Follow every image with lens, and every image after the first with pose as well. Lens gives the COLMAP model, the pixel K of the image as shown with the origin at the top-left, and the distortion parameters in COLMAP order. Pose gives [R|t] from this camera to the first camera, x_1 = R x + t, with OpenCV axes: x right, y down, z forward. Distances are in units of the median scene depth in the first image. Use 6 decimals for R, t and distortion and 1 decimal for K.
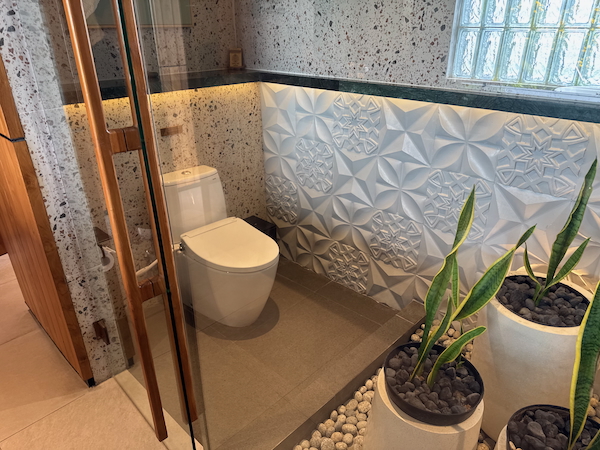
lens RADIAL K [[426.4, 0, 300.8], [0, 426.4, 224.0], [0, 0, 1]] dist [-0.035178, -0.000910]
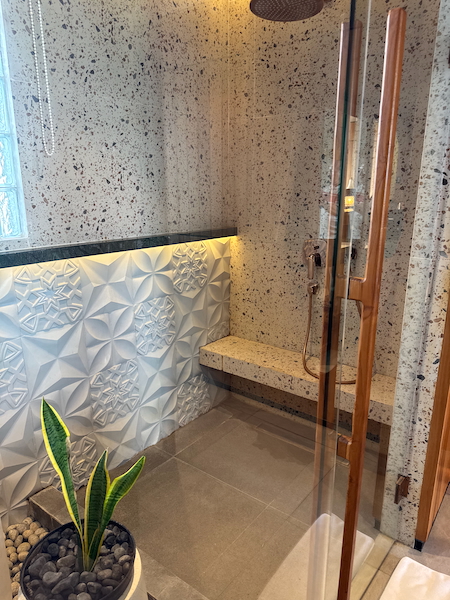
lens RADIAL K [[426.4, 0, 226.1], [0, 426.4, 301.3], [0, 0, 1]] dist [-0.035178, -0.000910]
pose [[-0.122612, -0.248264, 0.960901, -0.850103], [0.418647, 0.864911, 0.276883, -0.370690], [-0.899834, 0.436227, -0.002113, 0.815659]]
